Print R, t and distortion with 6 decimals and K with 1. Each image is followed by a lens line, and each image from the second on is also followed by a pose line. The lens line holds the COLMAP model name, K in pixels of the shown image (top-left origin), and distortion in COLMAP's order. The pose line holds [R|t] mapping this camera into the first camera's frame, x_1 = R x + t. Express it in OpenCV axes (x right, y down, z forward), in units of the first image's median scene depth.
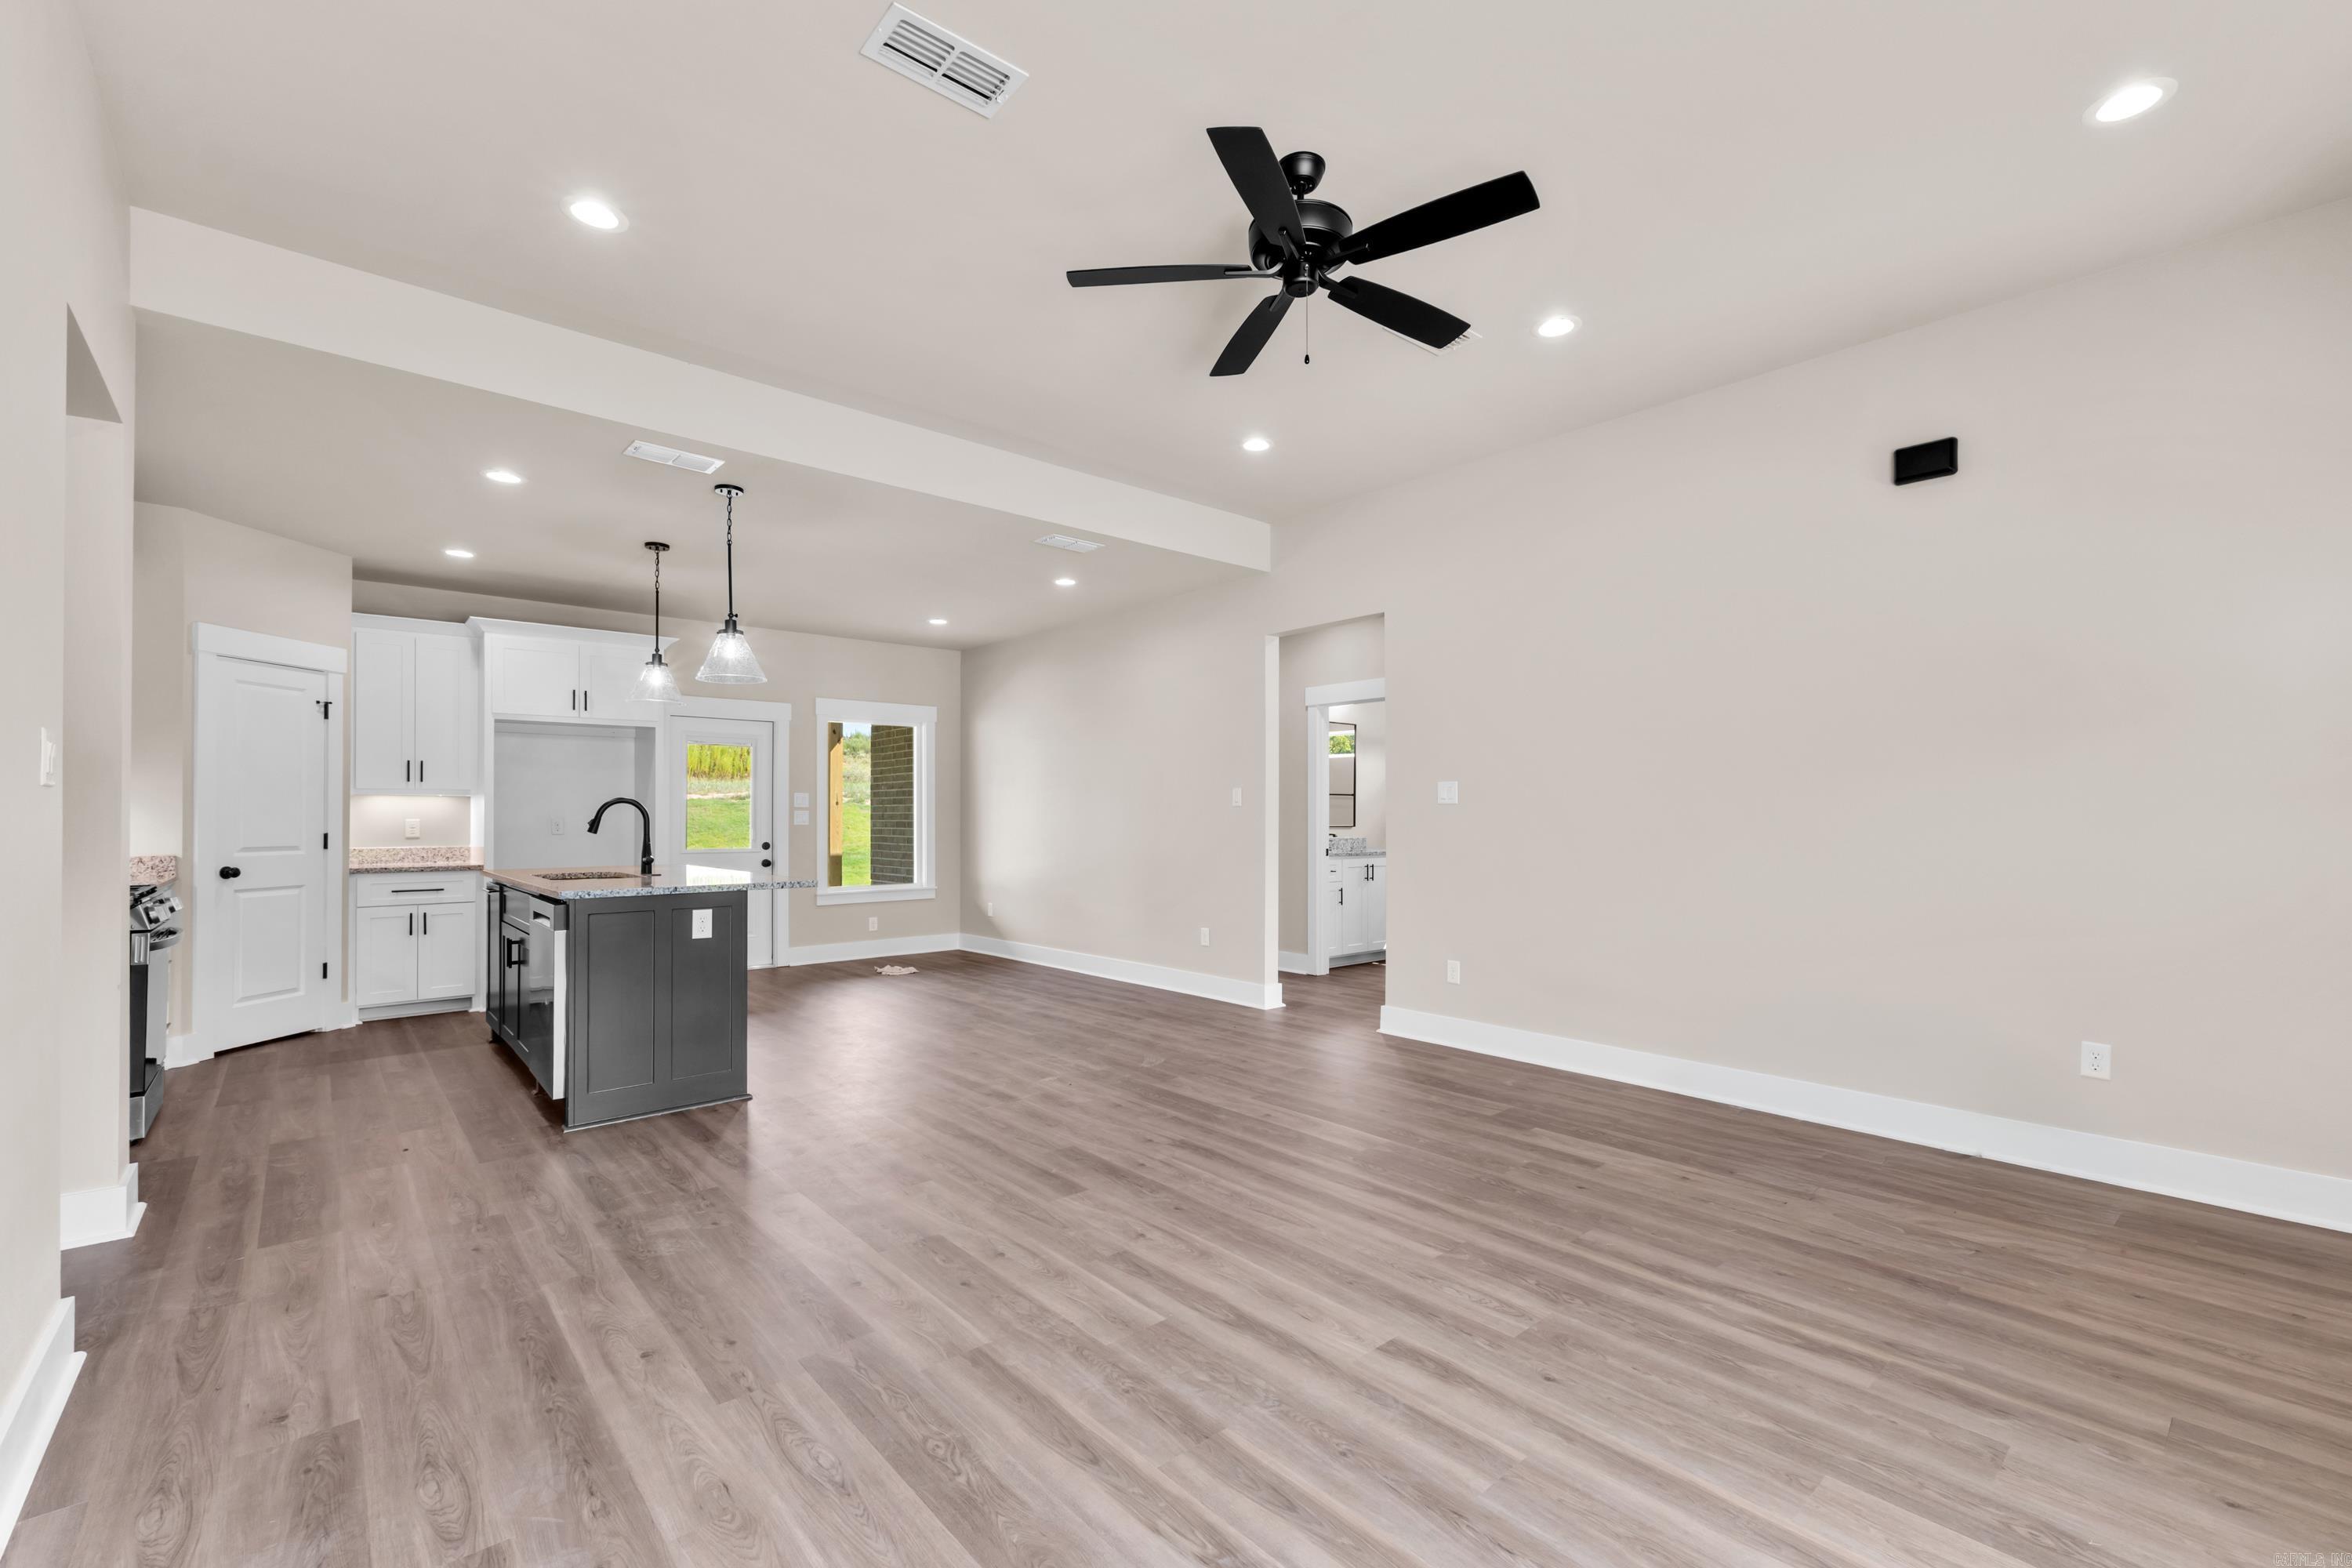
lens RADIAL K [[1004.1, 0, 1197.8], [0, 1004.1, 806.8], [0, 0, 1]] dist [0.001563, 0.001477]
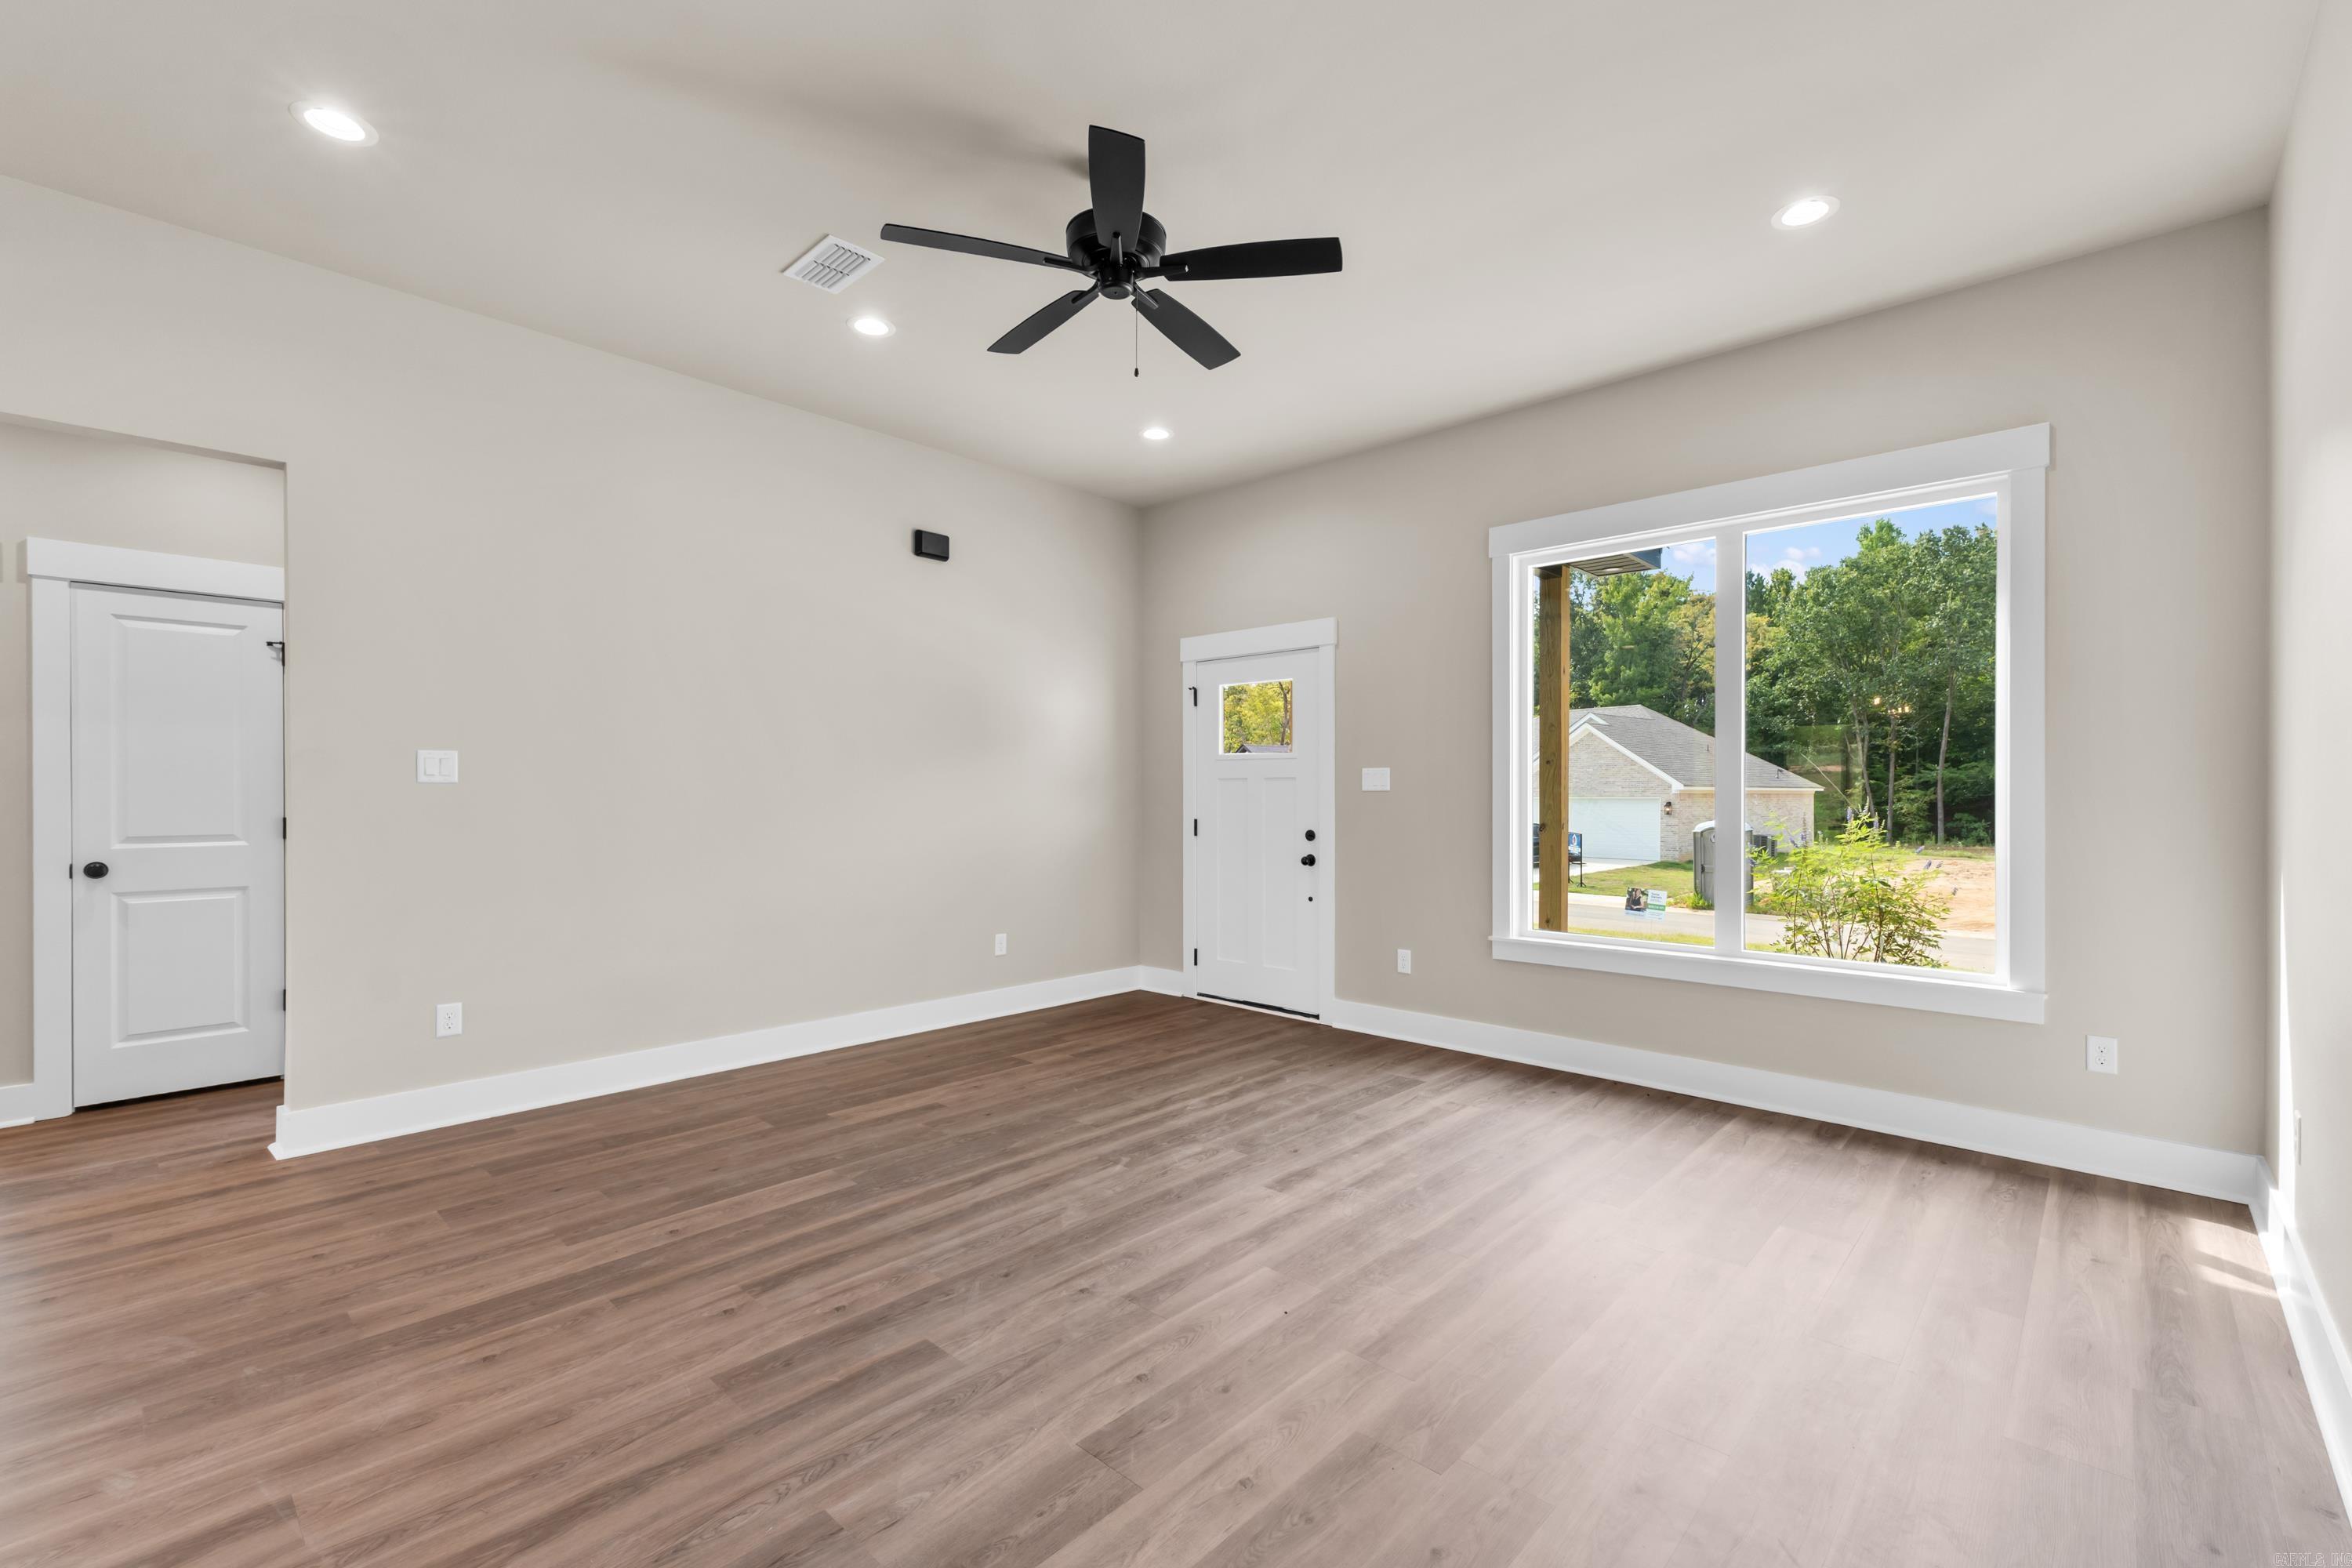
lens RADIAL K [[1004.1, 0, 1189.5], [0, 1004.1, 796.5], [0, 0, 1]] dist [0.001563, 0.001477]
pose [[-0.099622, -0.002586, 0.995022, -0.774795], [-0.007726, 0.999968, 0.001826, 0.001450], [-0.994995, -0.007505, -0.099639, 0.842092]]
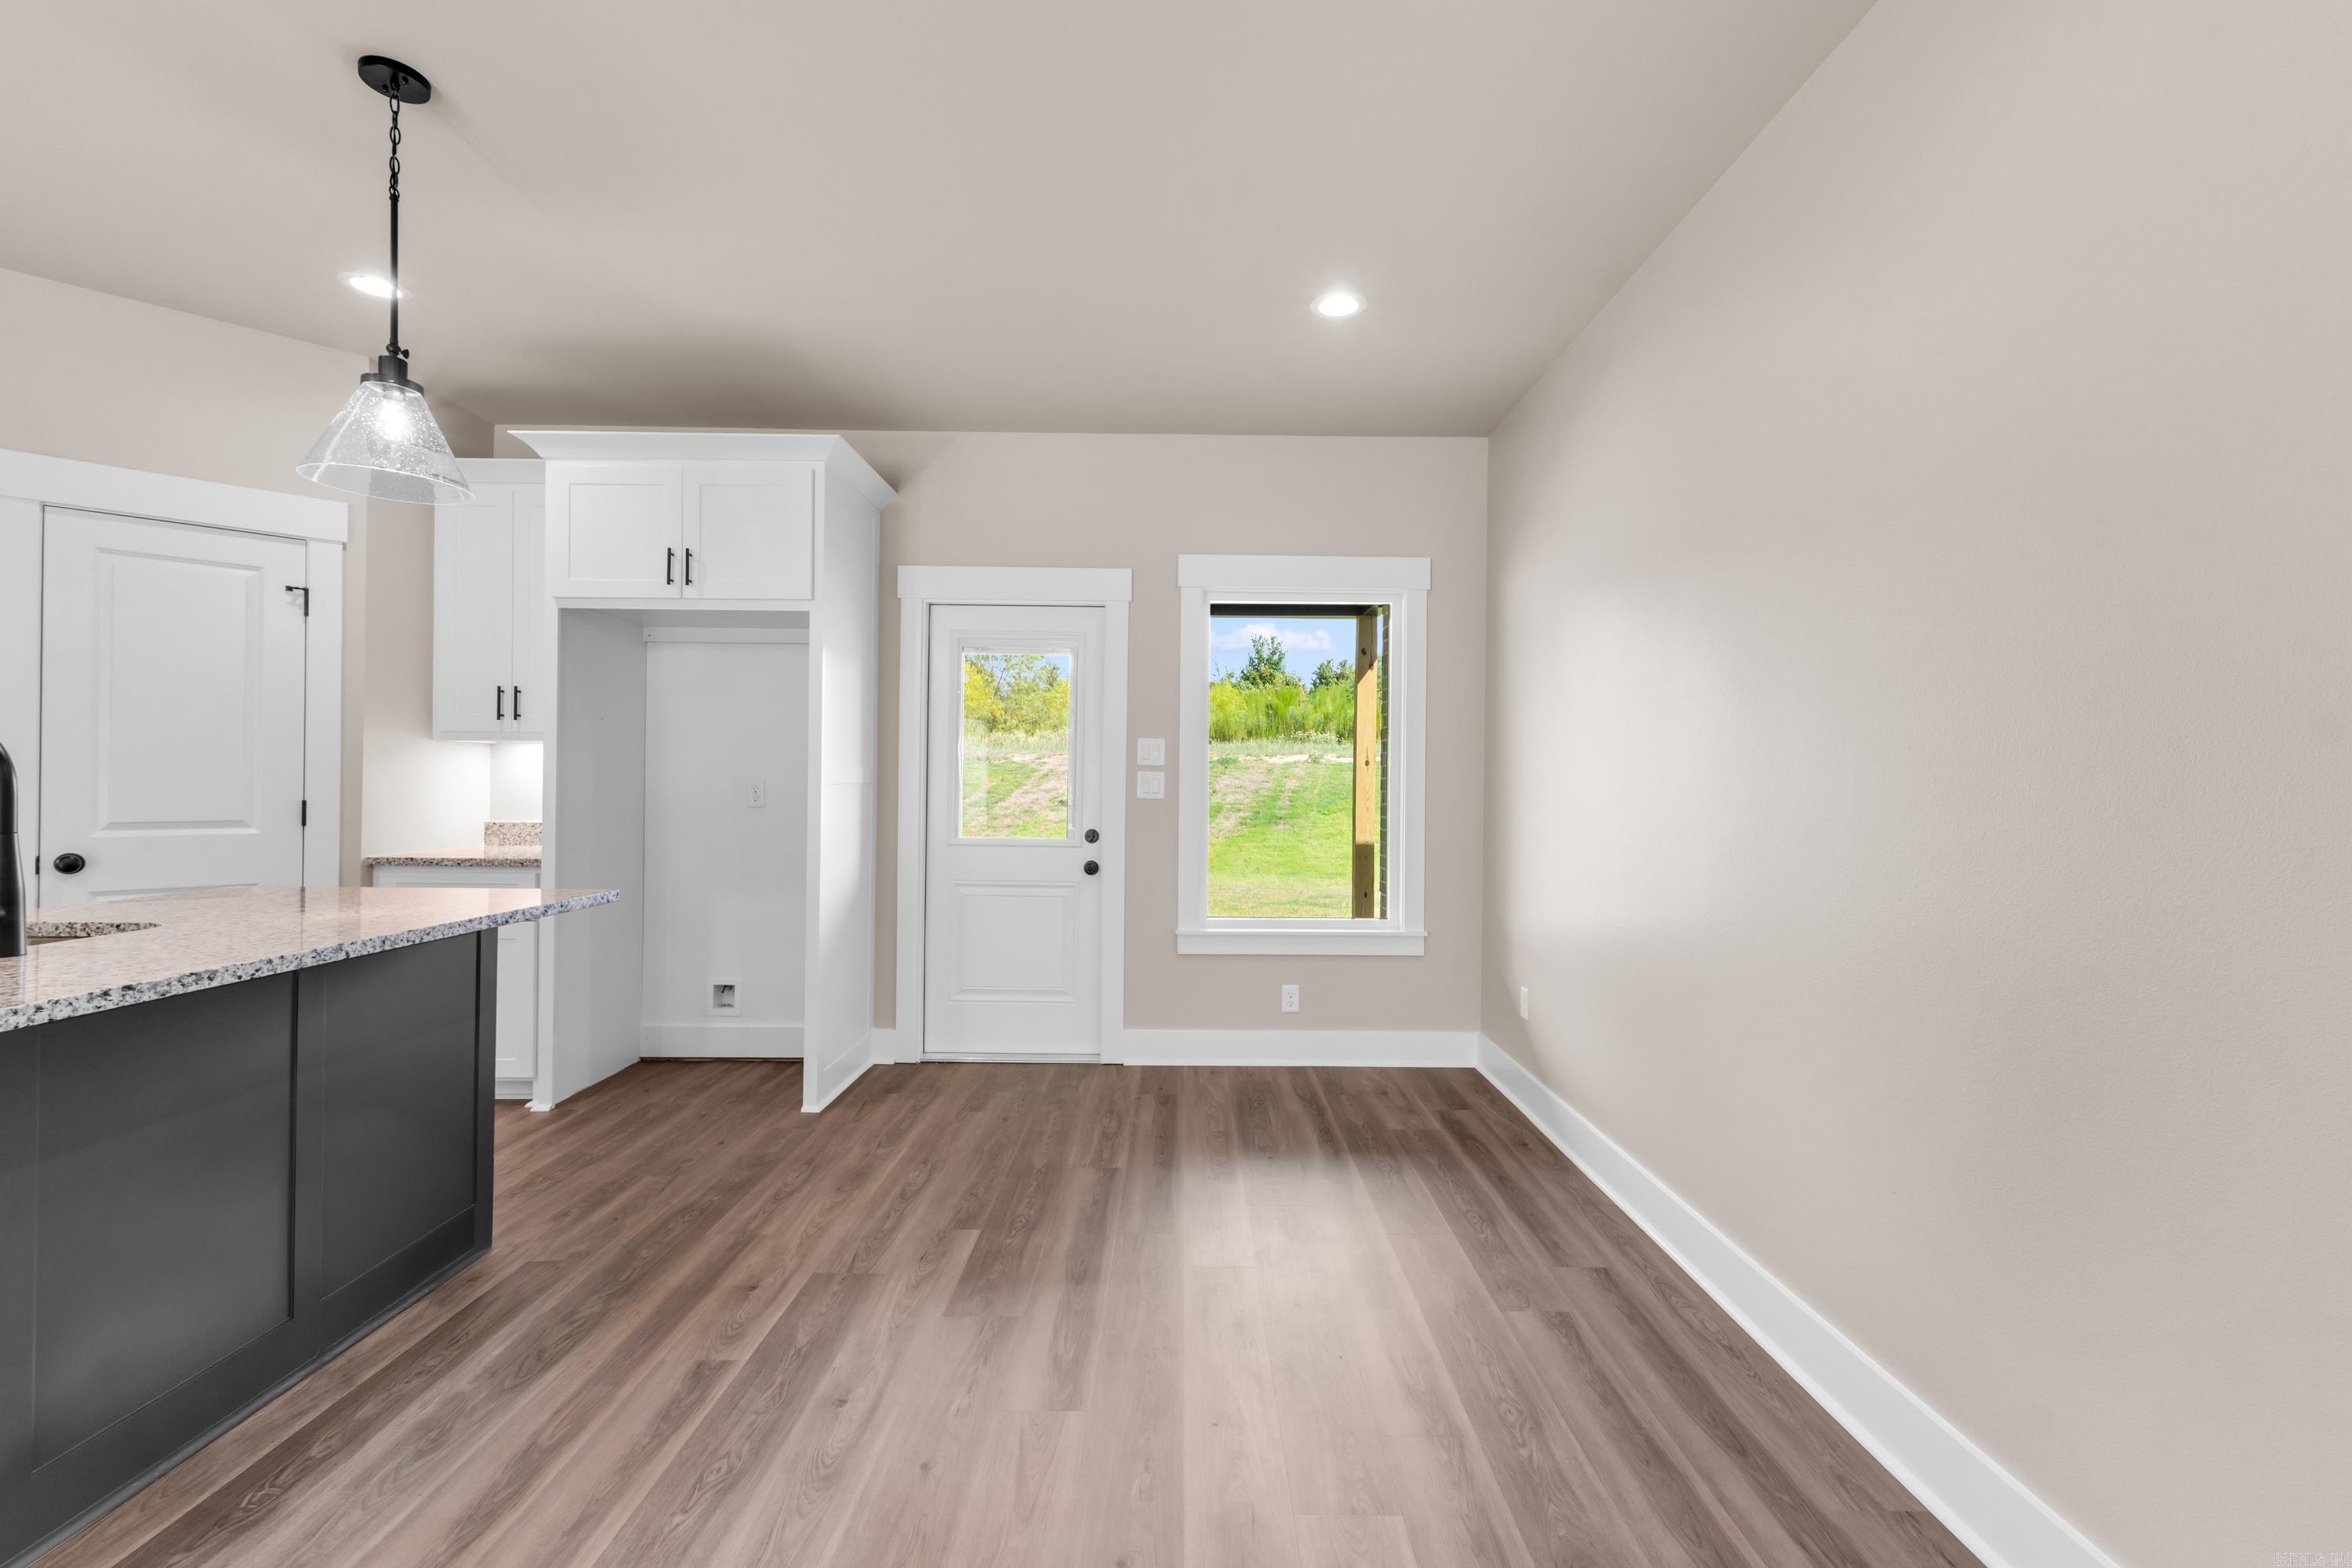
lens RADIAL K [[1004.1, 0, 1198.3], [0, 1004.1, 774.5], [0, 0, 1]] dist [0.001563, 0.001477]
pose [[0.757059, 0.006164, -0.653318, -0.076351], [-0.005401, 0.999980, 0.003176, 0.008668], [0.653325, 0.001124, 0.757077, 1.485608]]
